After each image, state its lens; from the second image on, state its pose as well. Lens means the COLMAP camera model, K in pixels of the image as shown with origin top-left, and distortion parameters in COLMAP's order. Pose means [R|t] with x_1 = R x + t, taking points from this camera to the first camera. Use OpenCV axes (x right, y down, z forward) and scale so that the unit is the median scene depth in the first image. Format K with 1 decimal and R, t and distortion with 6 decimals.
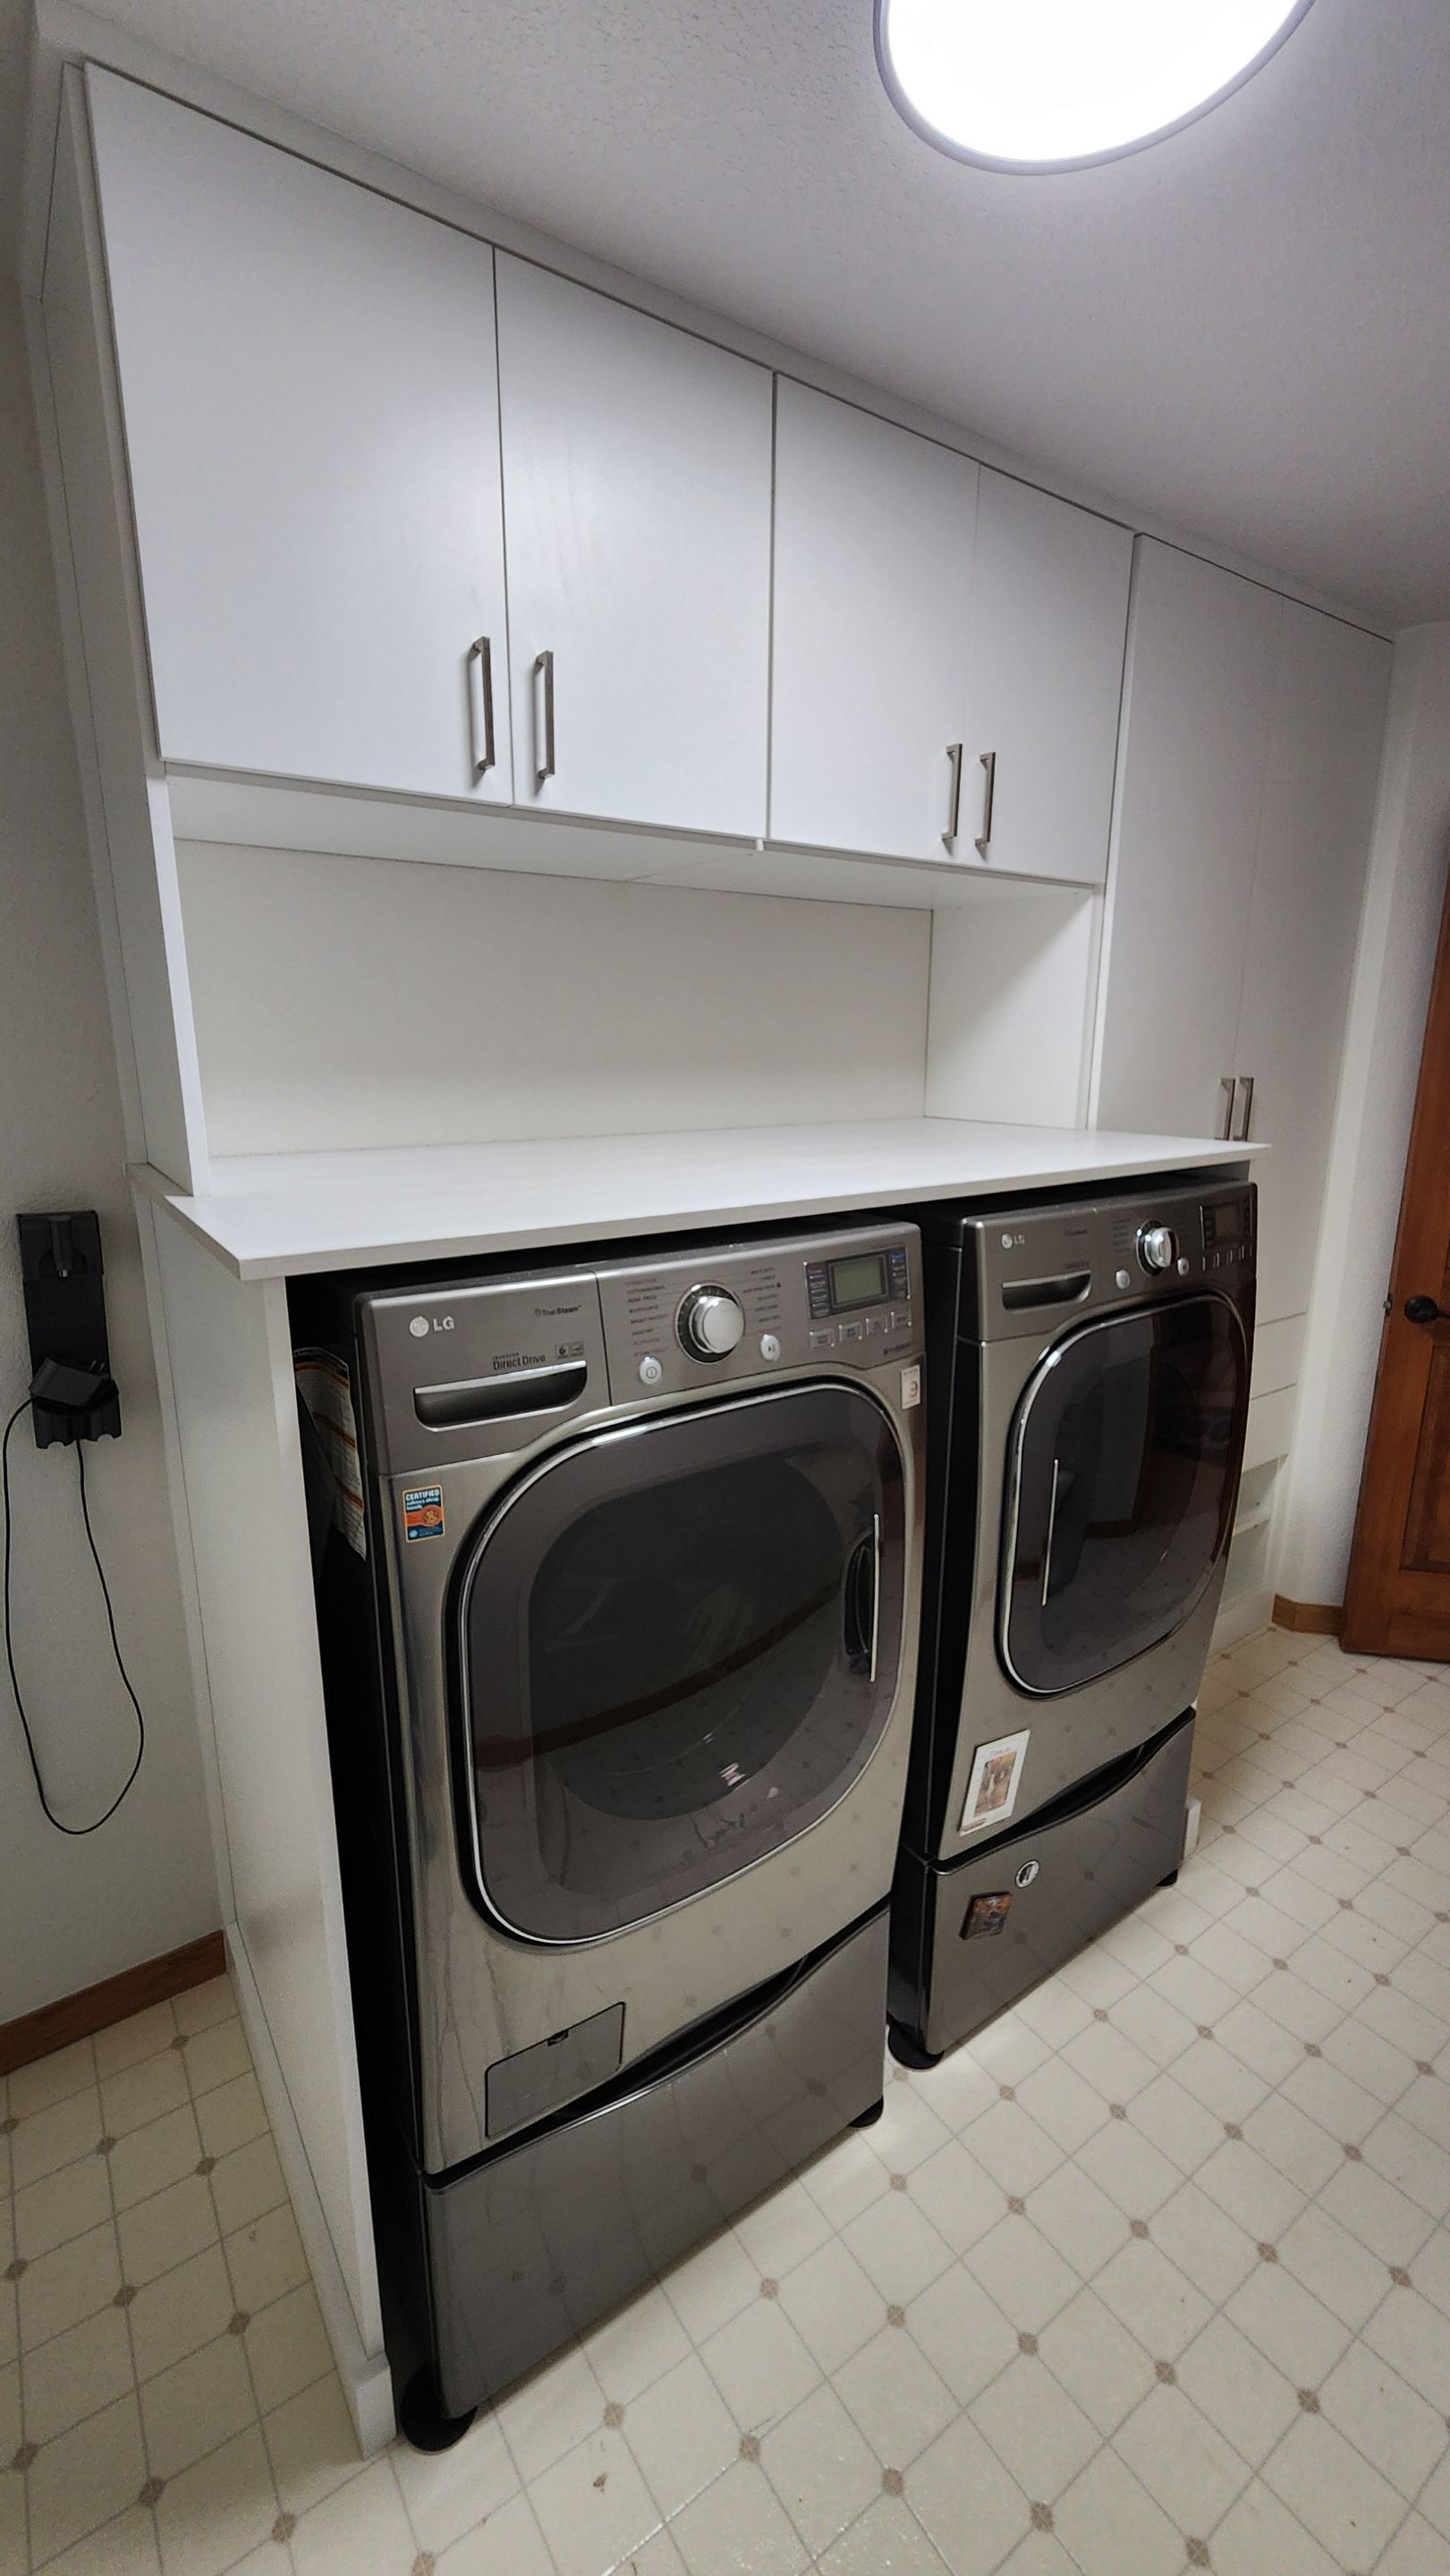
lens RADIAL K [[1065.8, 0, 725.0], [0, 1065.8, 1288.0], [0, 0, 1]] dist [0.007238, -0.000515]
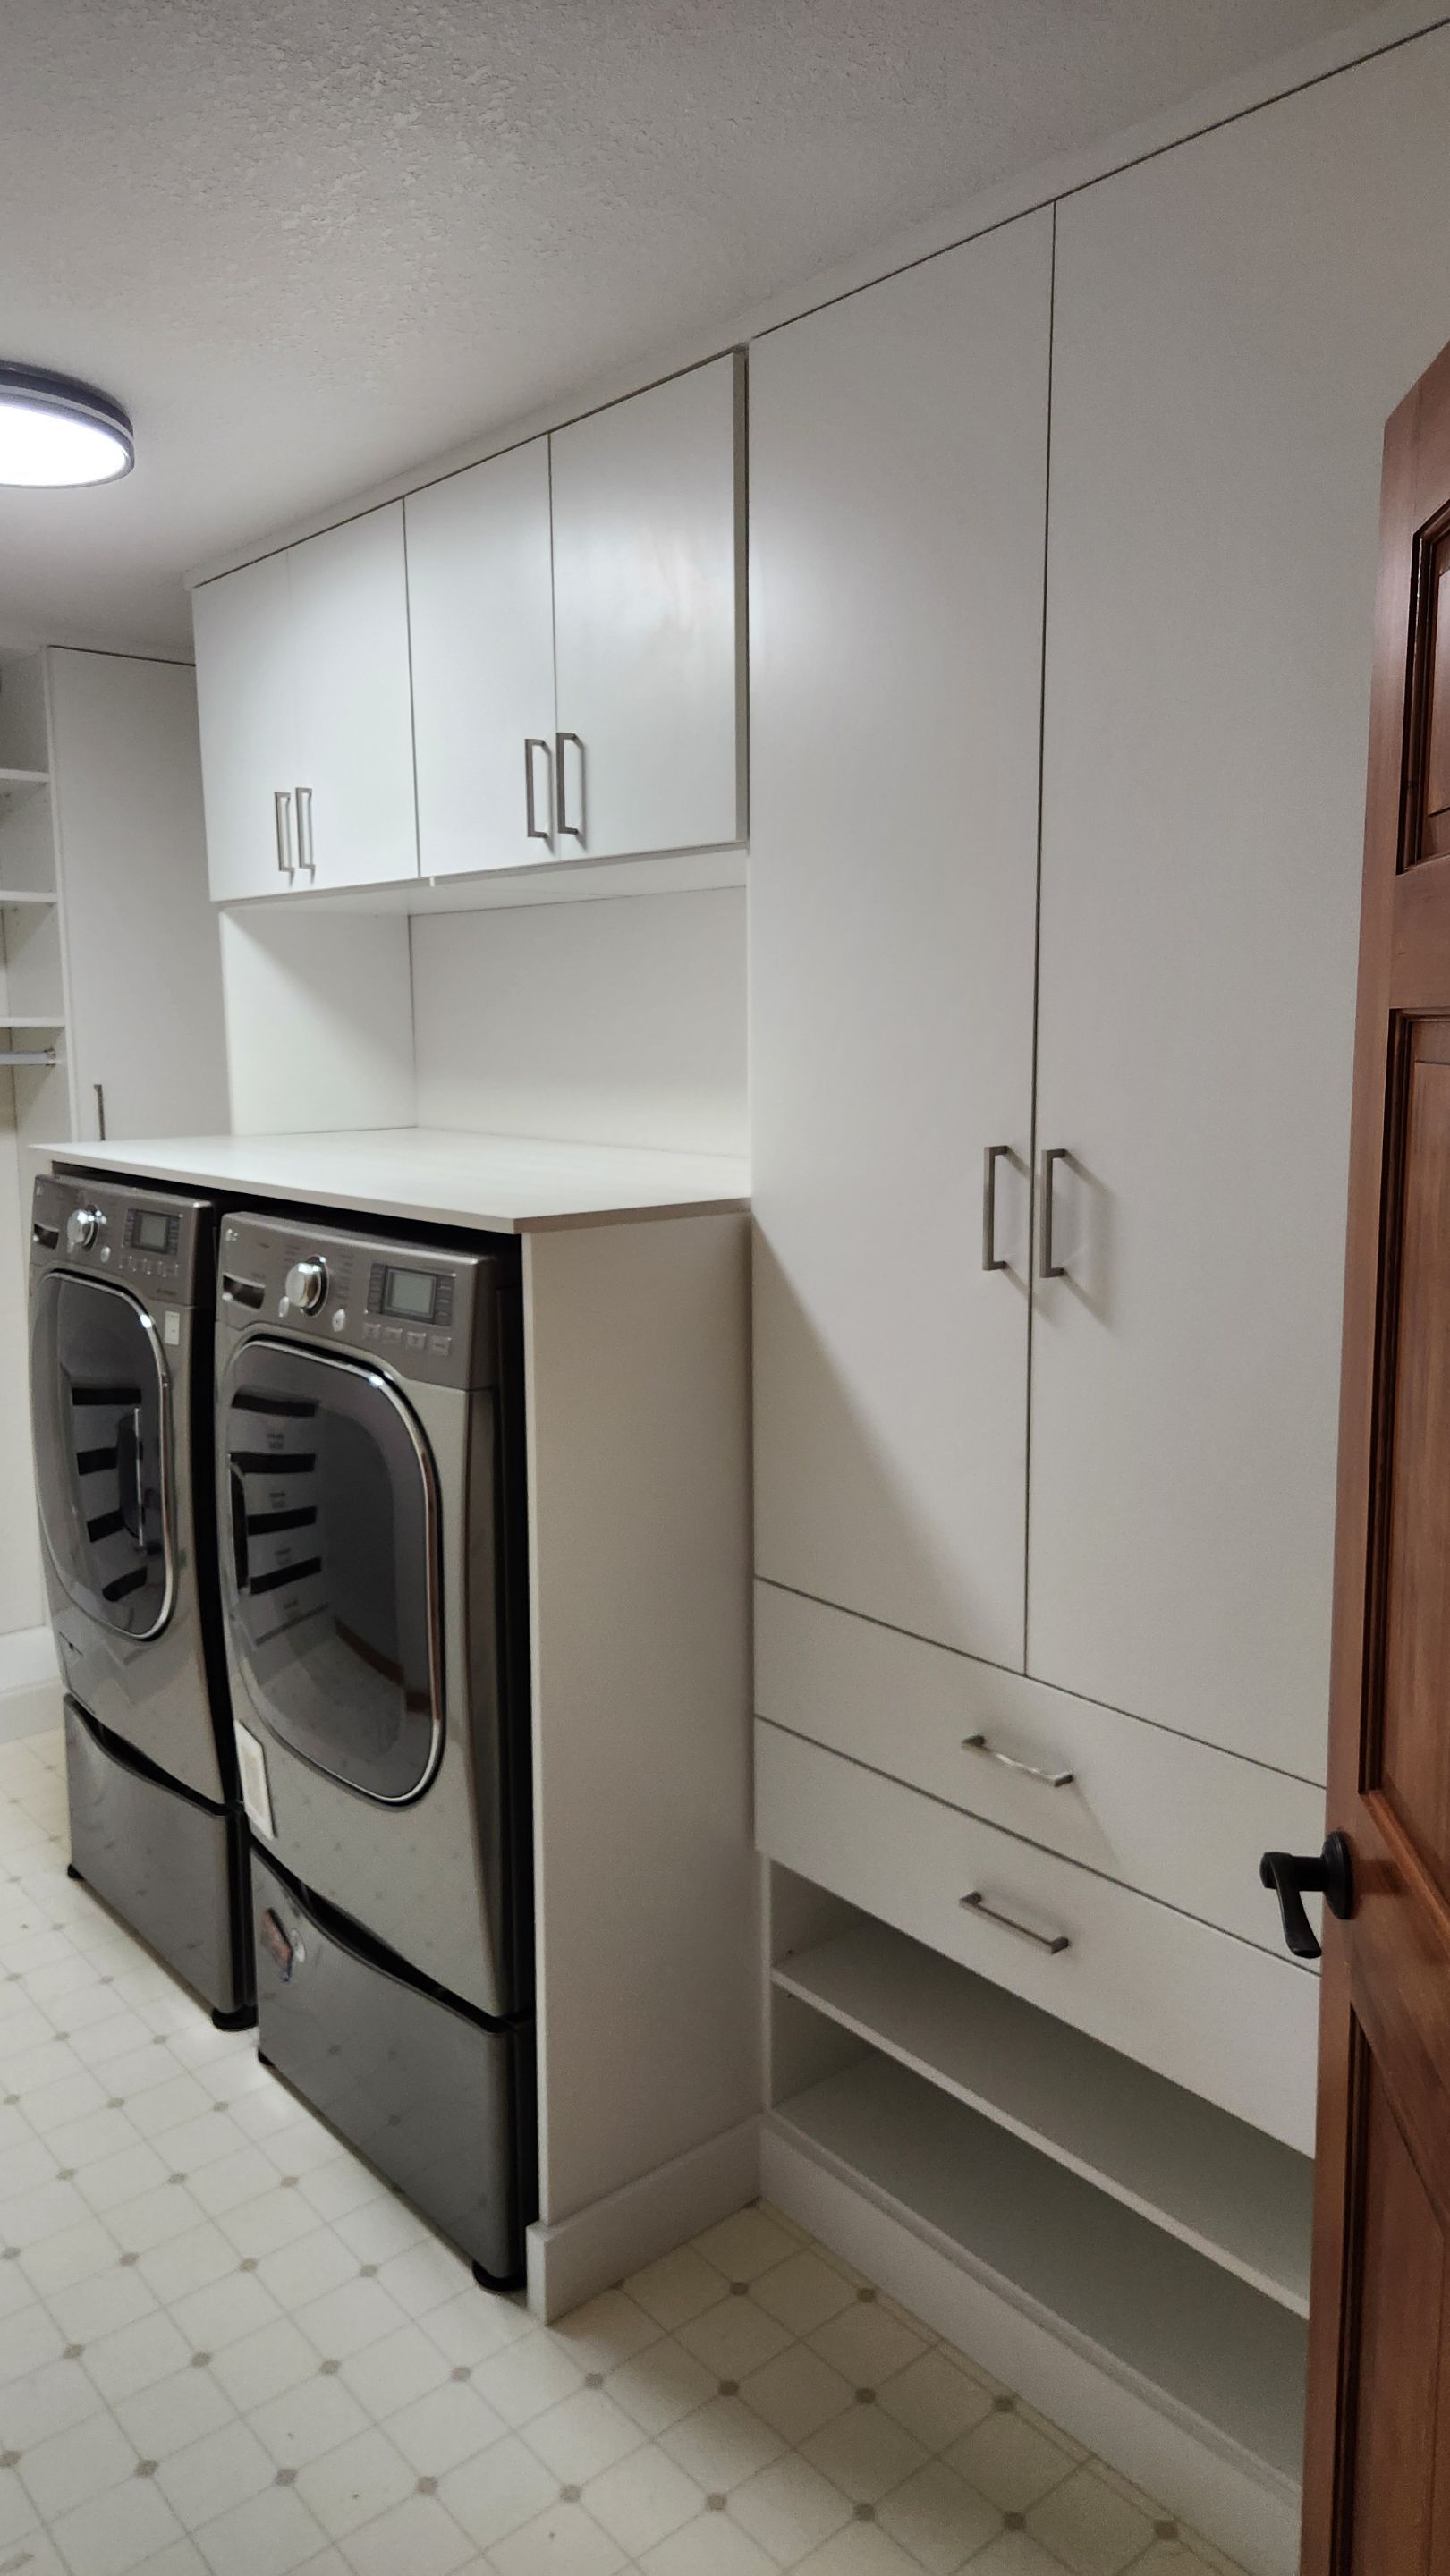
lens RADIAL K [[1730.9, 0, 725.0], [0, 1730.9, 1288.0], [0, 0, 1]] dist [0.043085, -0.042852]
pose [[0.091812, 0.154316, -0.983746, 1.800720], [-0.230493, 0.964382, 0.129767, -0.296322], [0.968733, 0.214832, 0.124111, 1.105125]]
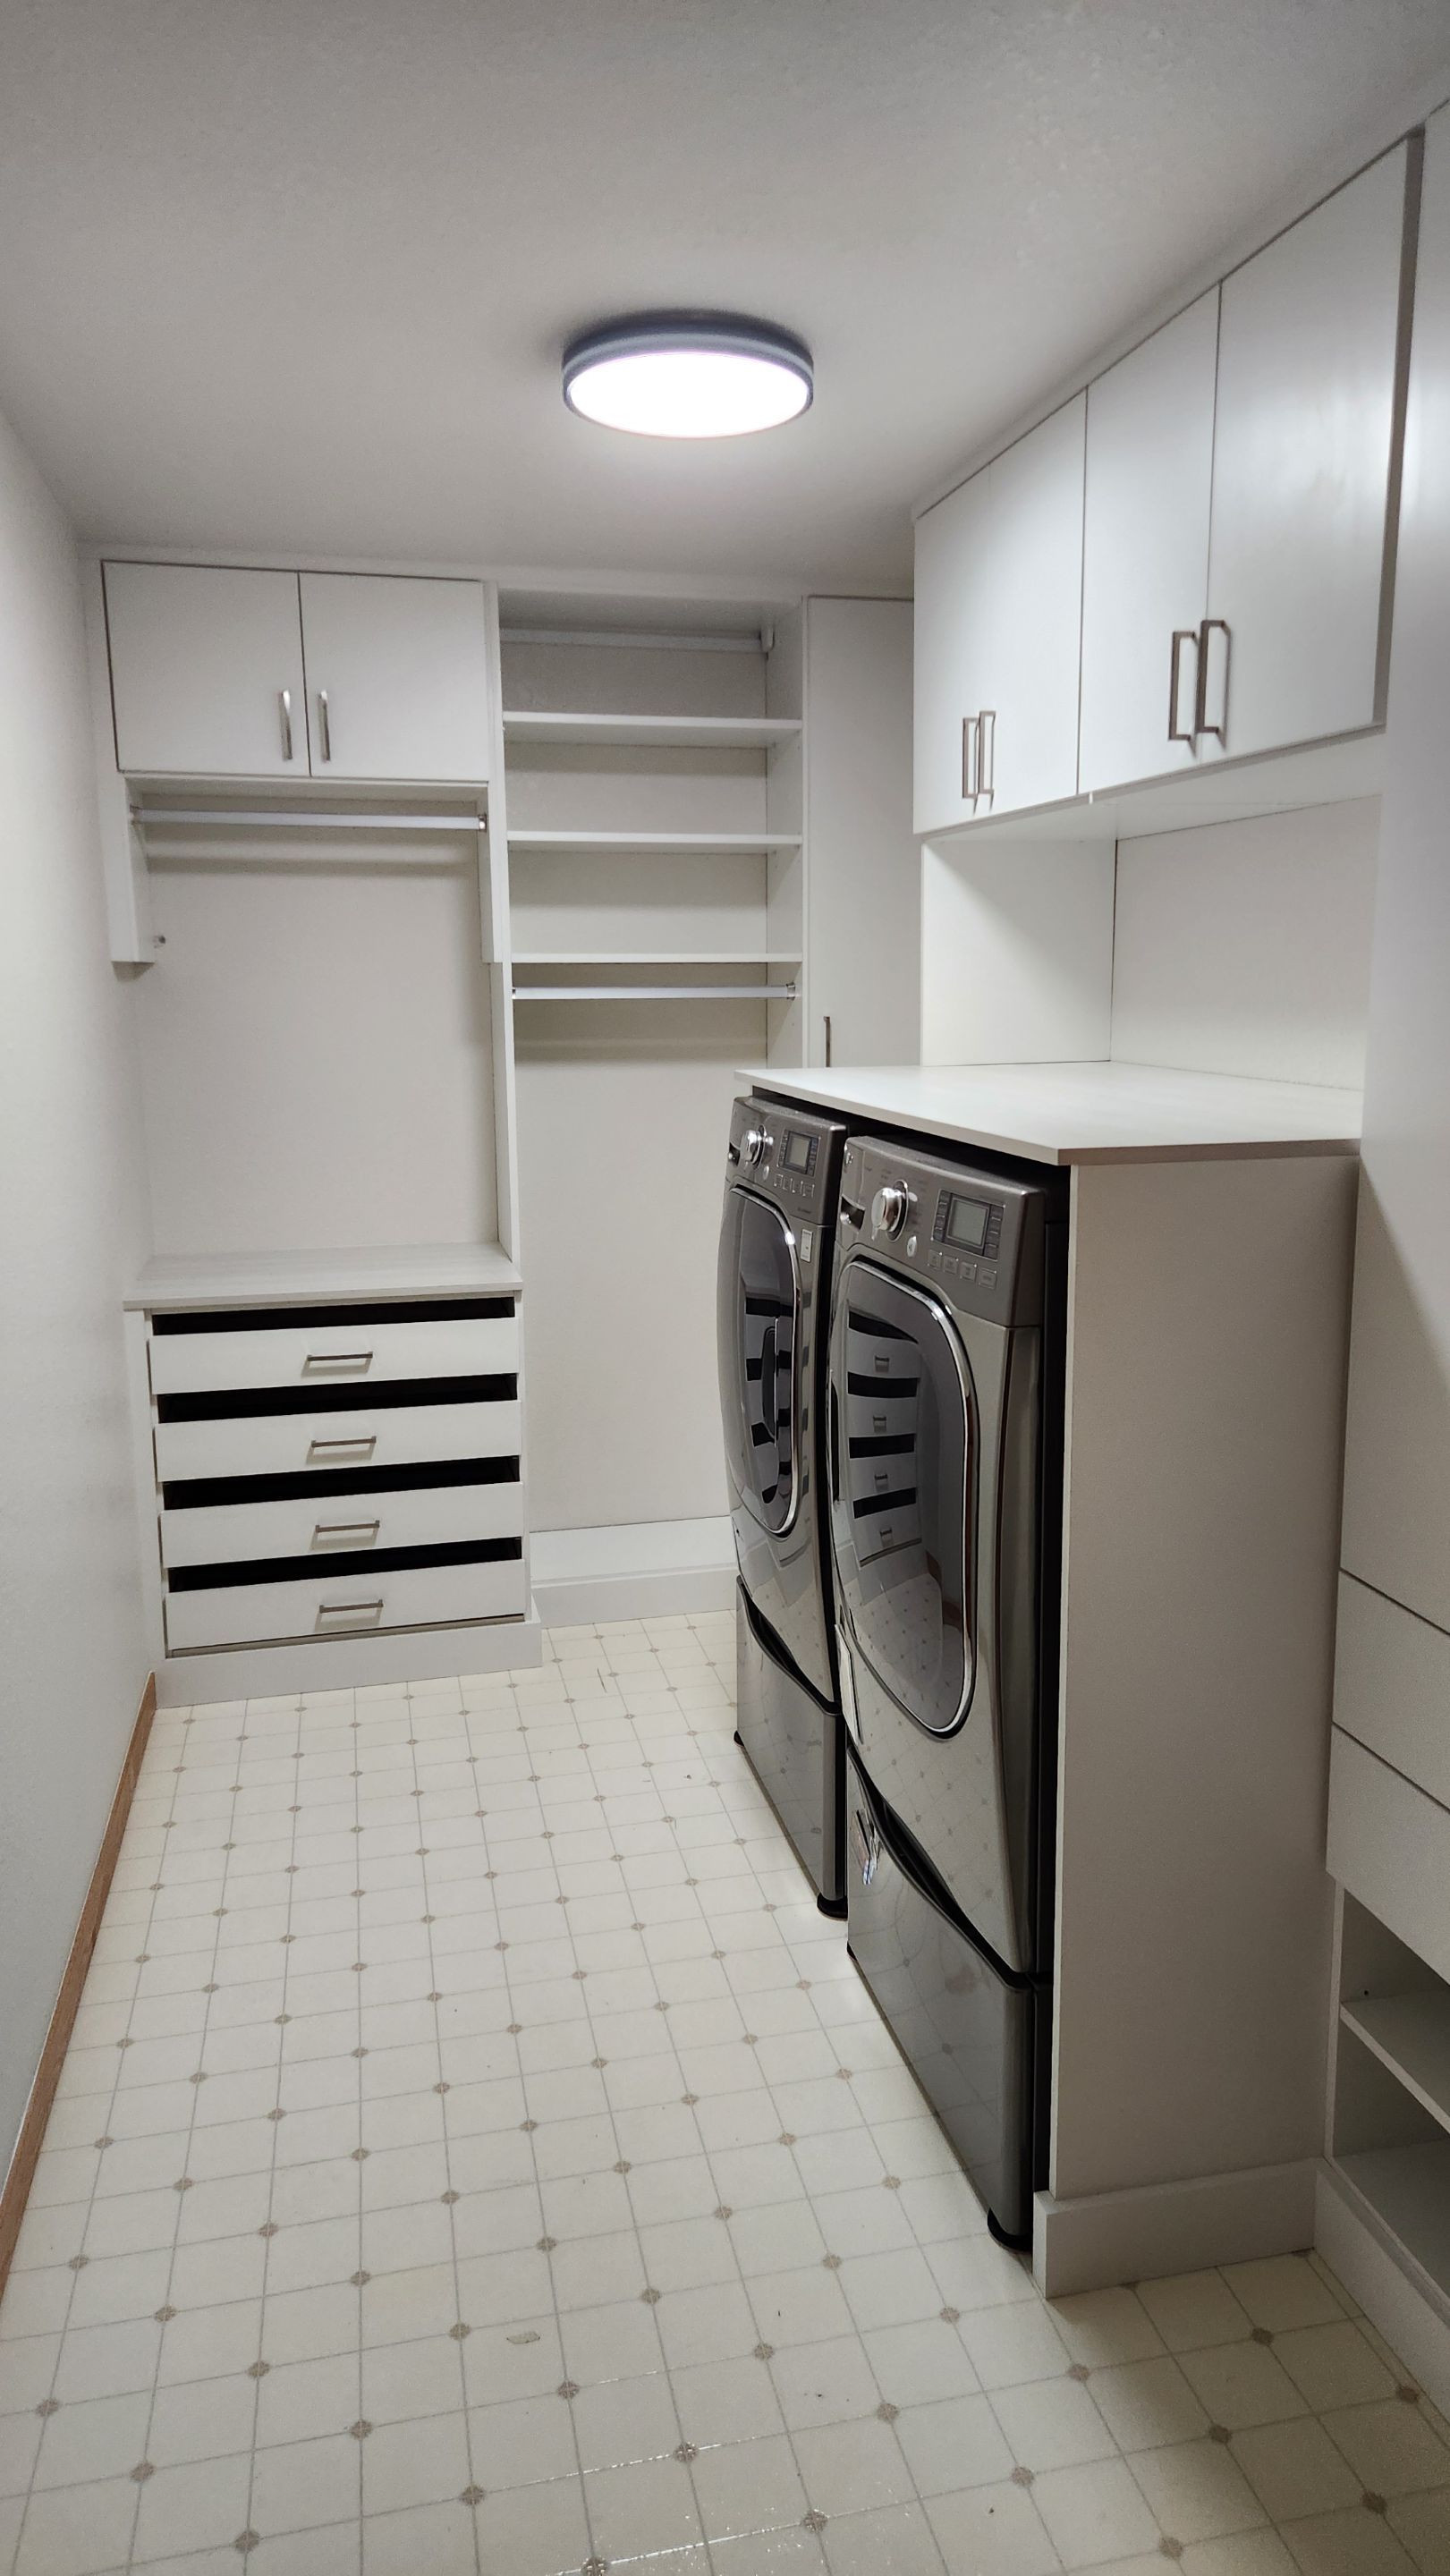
lens RADIAL K [[1692.9, 0, 733.6], [0, 1692.9, 1297.8], [0, 0, 1]] dist [0.069546, -0.065026]
pose [[-0.382632, 0.179508, -0.906295, 1.702207], [-0.209141, 0.938651, 0.274215, -0.321503], [0.899918, 0.294466, -0.321615, 1.296101]]
